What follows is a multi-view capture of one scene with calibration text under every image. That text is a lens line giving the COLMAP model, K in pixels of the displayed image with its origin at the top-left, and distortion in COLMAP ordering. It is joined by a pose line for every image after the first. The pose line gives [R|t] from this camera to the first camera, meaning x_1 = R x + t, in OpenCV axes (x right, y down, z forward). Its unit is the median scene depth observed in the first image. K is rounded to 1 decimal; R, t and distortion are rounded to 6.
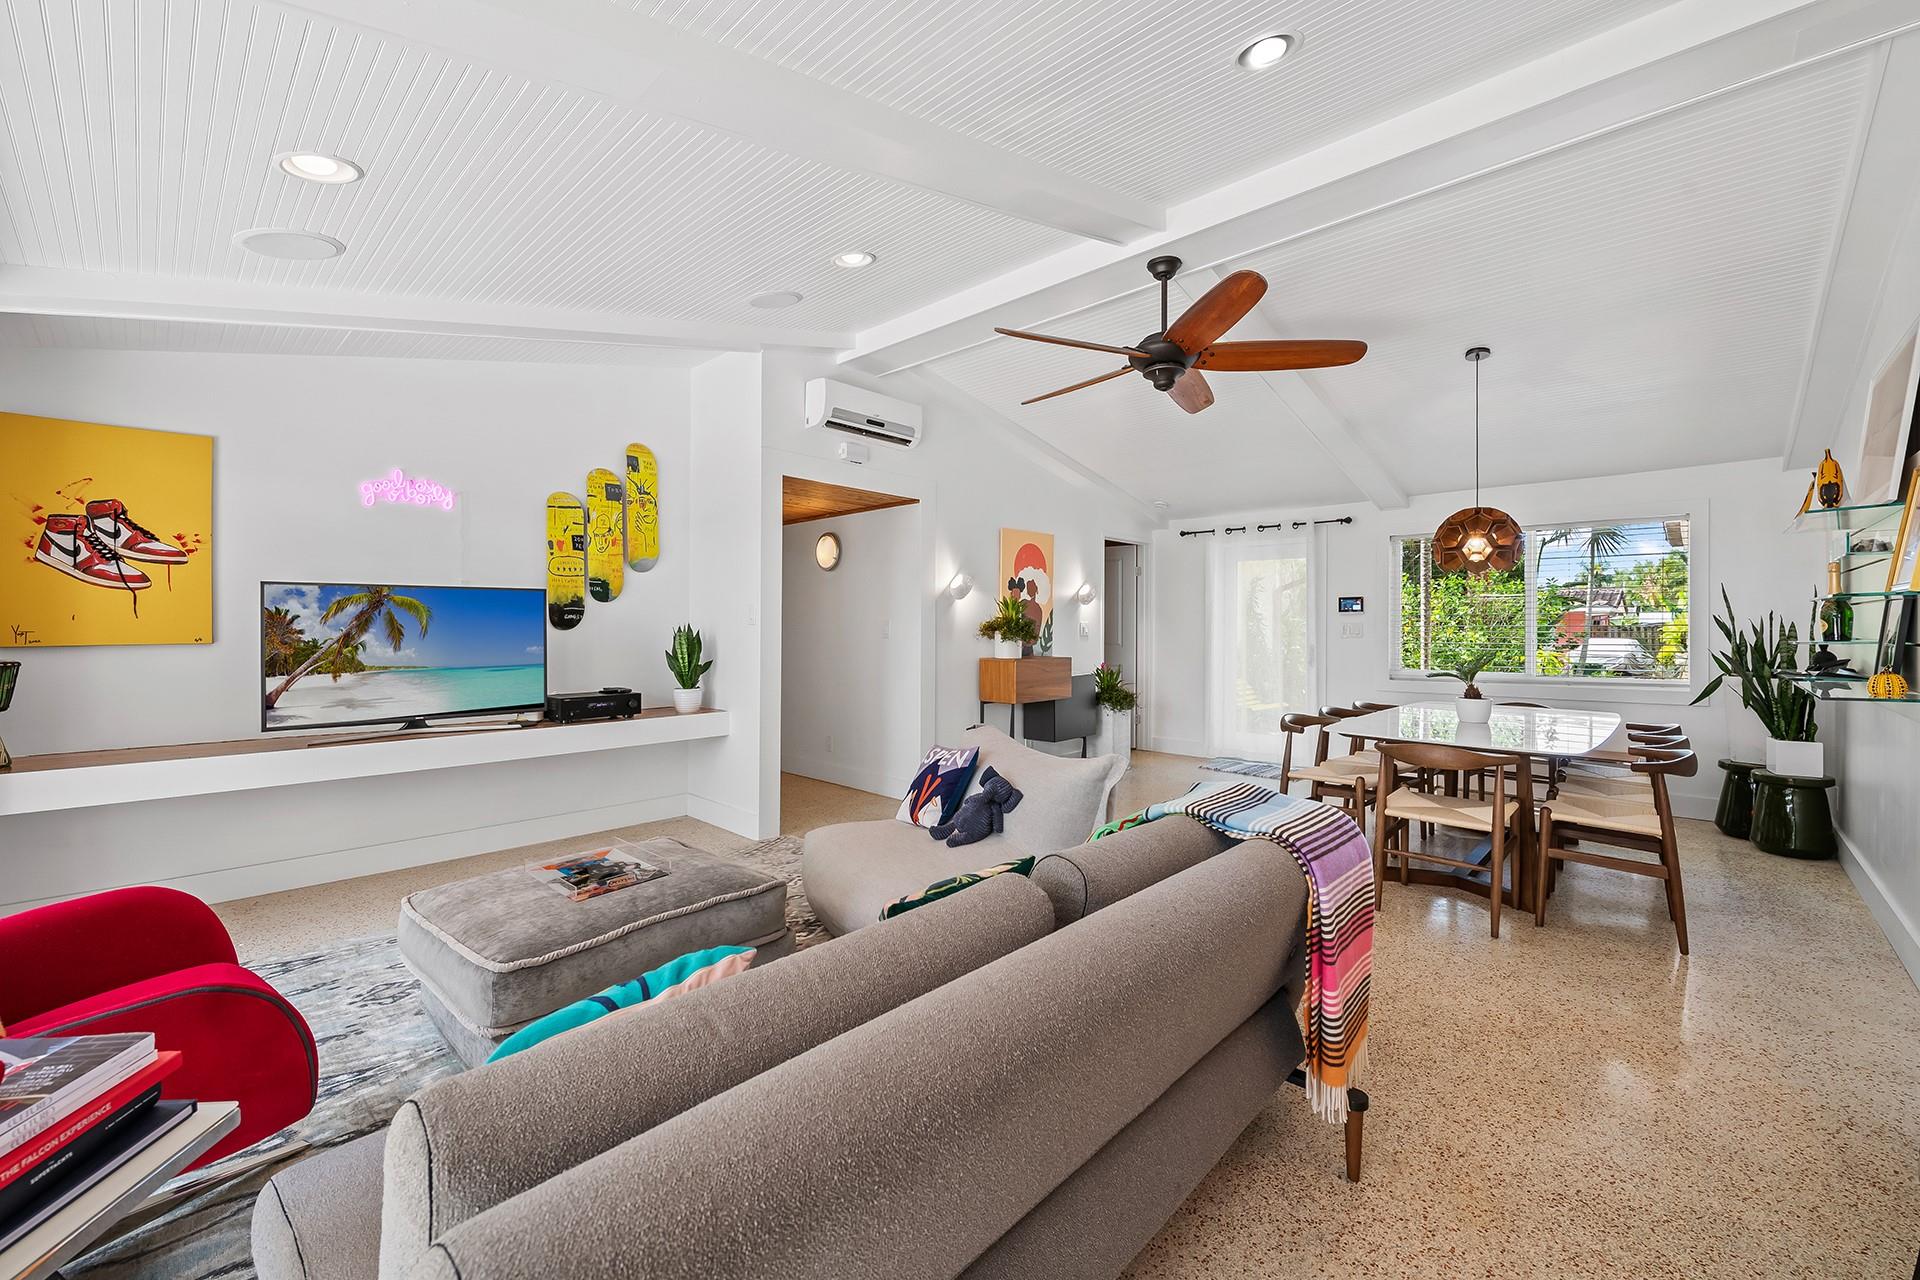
lens RADIAL K [[787.7, 0, 970.9], [0, 787.7, 624.2], [0, 0, 1]] dist [0.001191, -0.003777]
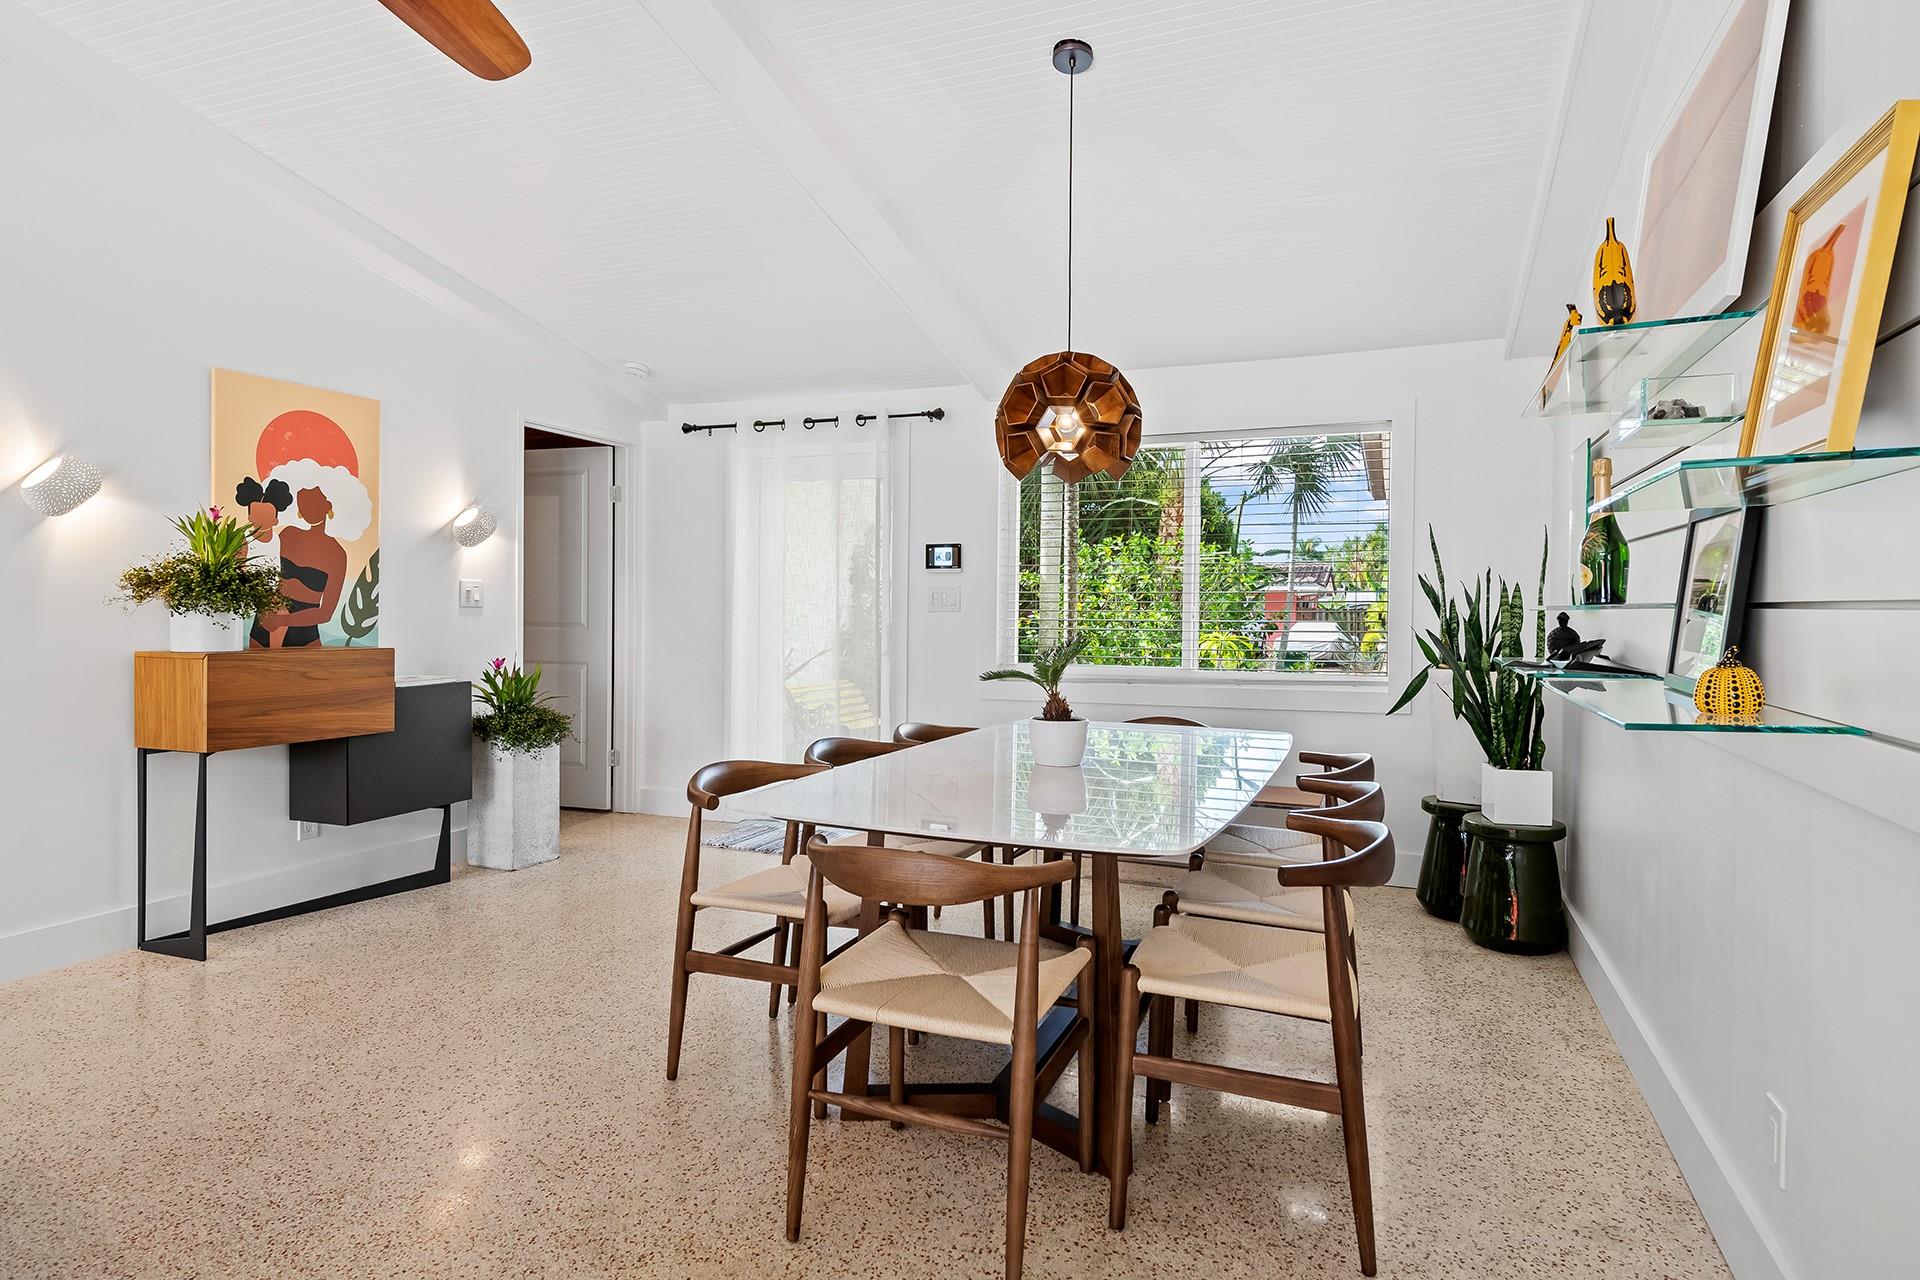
lens RADIAL K [[1079.5, 0, 999.3], [0, 1079.5, 622.6], [0, 0, 1]] dist [0.012772, 0.000044]
pose [[0.924289, 0.001371, 0.381691, 0.293064], [-0.007879, 0.999849, 0.015490, 0.017338], [-0.381612, -0.017324, 0.924160, 0.316049]]
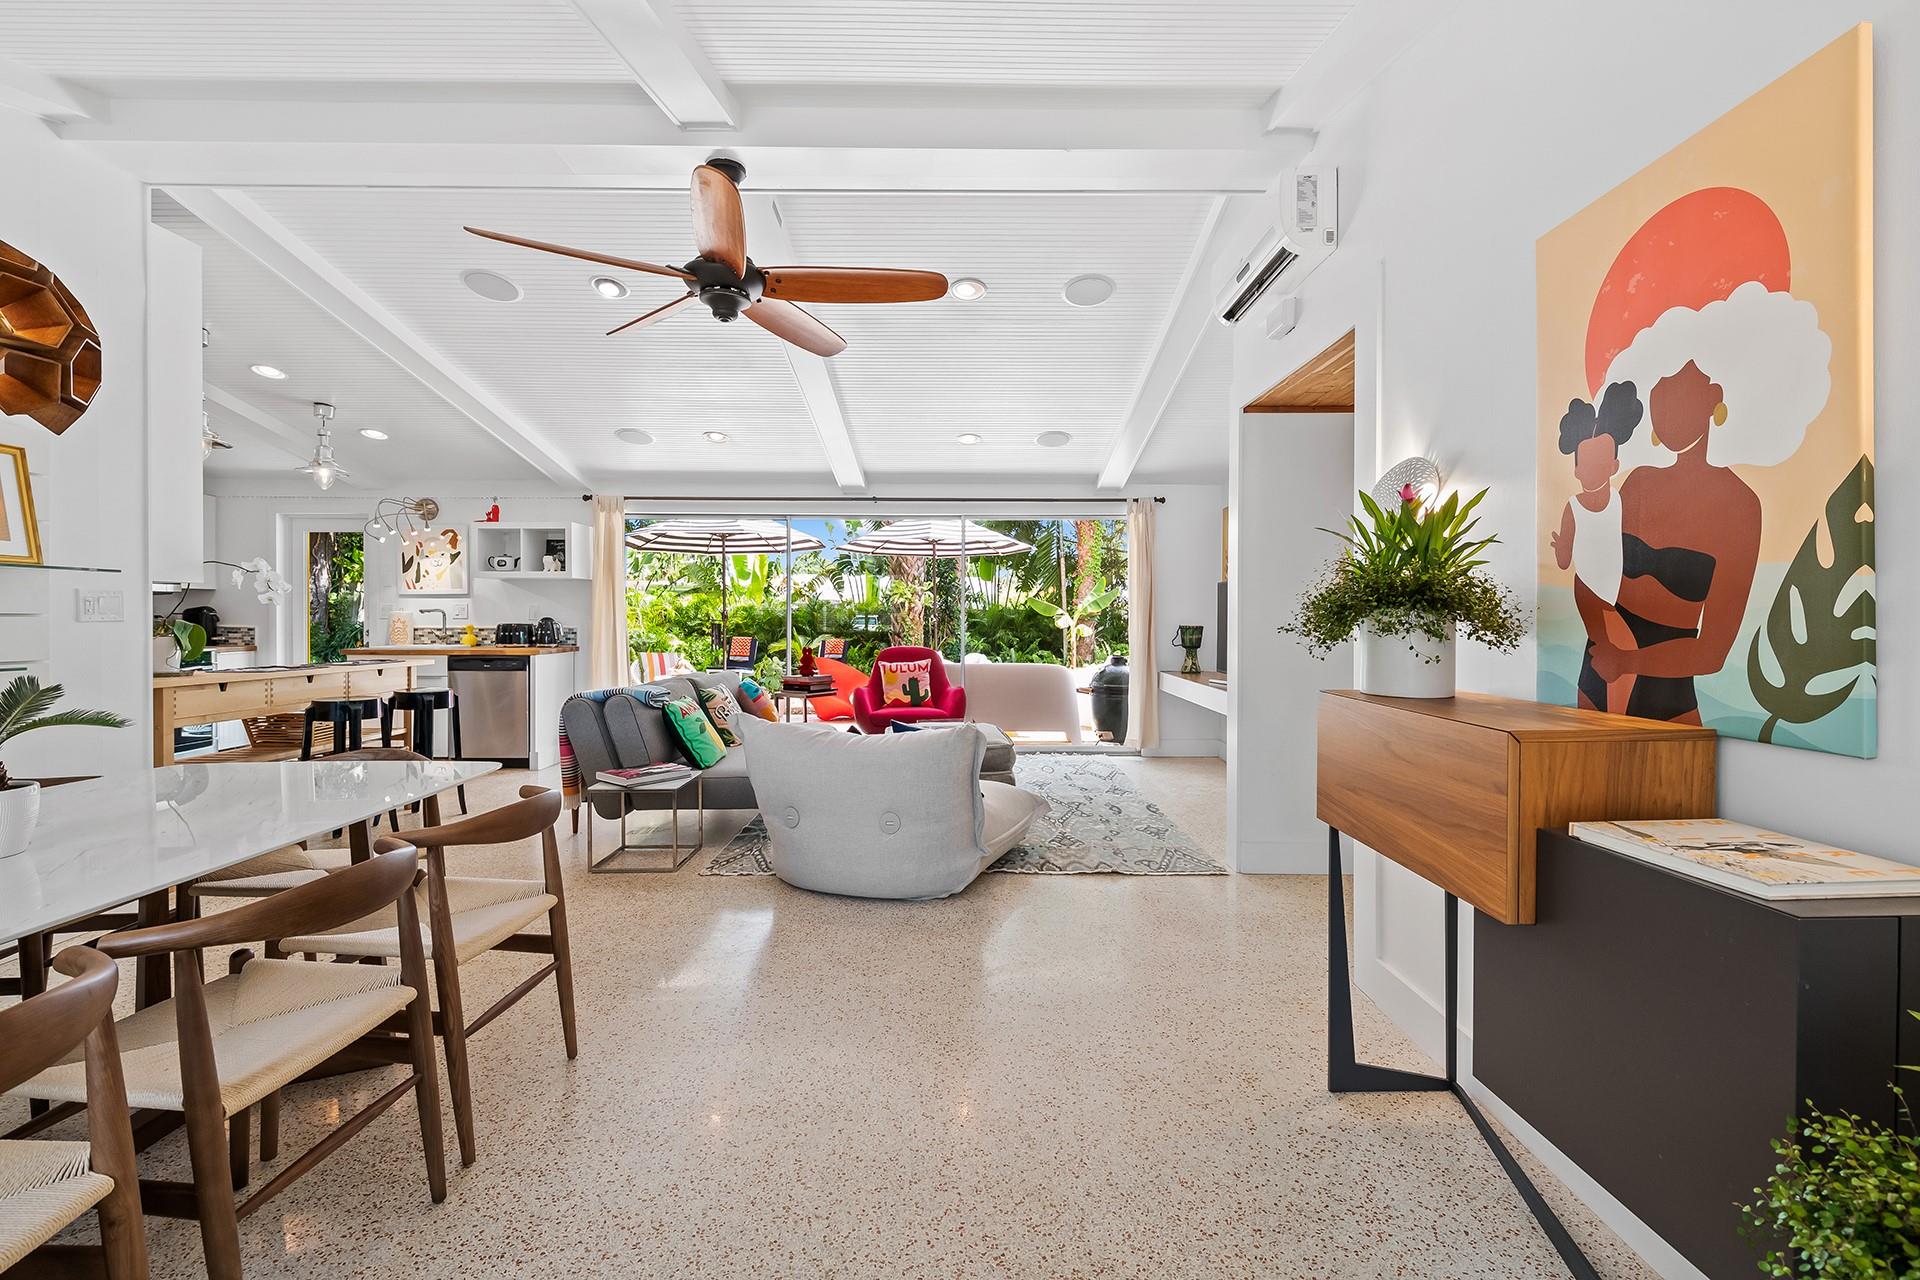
lens RADIAL K [[835.6, 0, 960.3], [0, 835.6, 621.0], [0, 0, 1]] dist [-0.000800, -0.000232]
pose [[-0.736126, -0.000084, -0.676844, 0.519541], [-0.004211, 0.999981, 0.004456, 0.017155], [0.676831, 0.006130, -0.736113, 1.435334]]
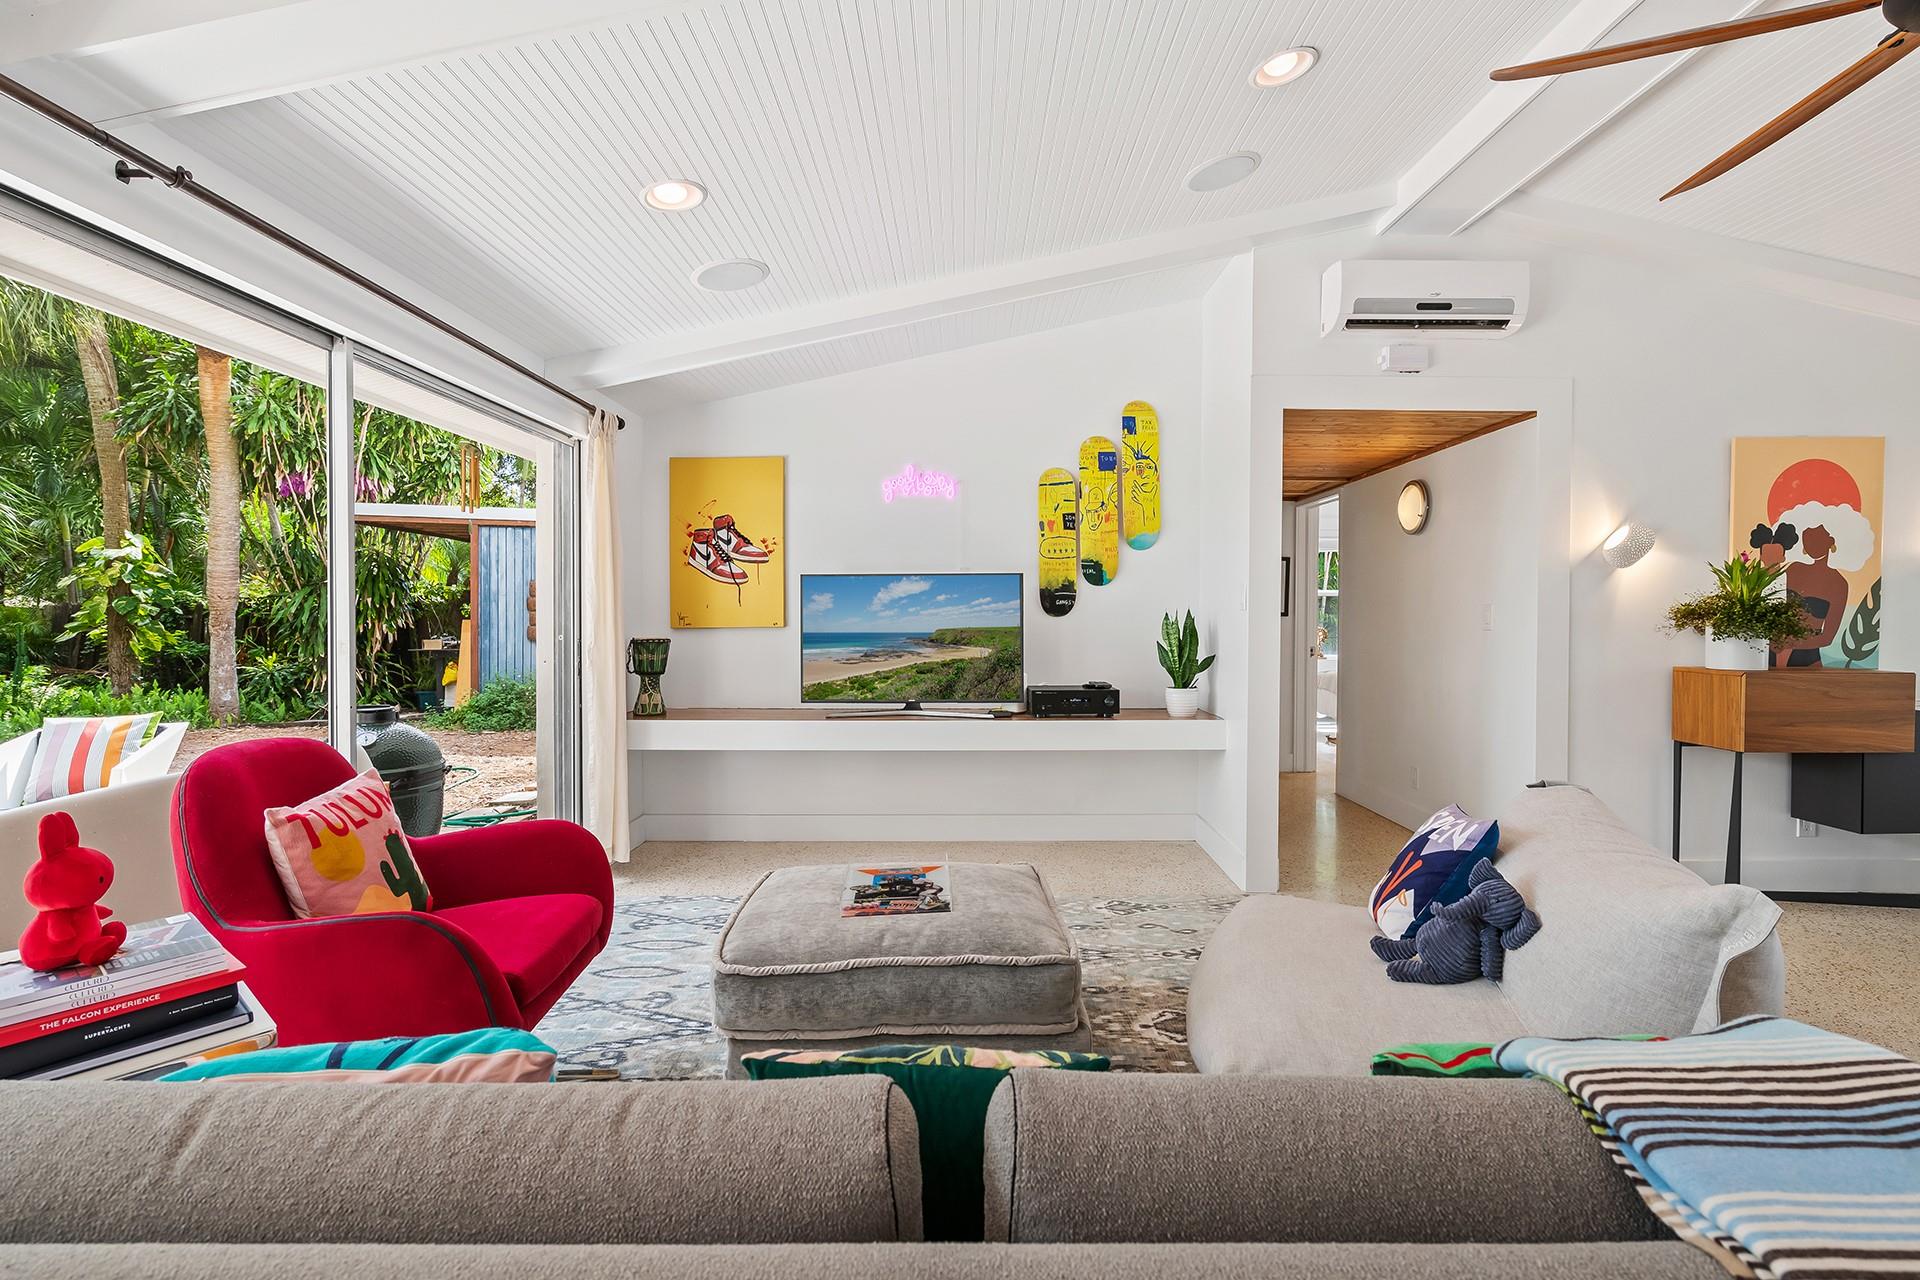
lens RADIAL K [[882.1, 0, 957.1], [0, 882.1, 624.9], [0, 0, 1]] dist [0.010956, -0.009443]
pose [[0.678503, 0.008861, -0.734544, 0.170239], [0.002637, 0.999891, 0.014498, 0.001653], [0.734593, -0.011774, 0.678406, 0.213023]]
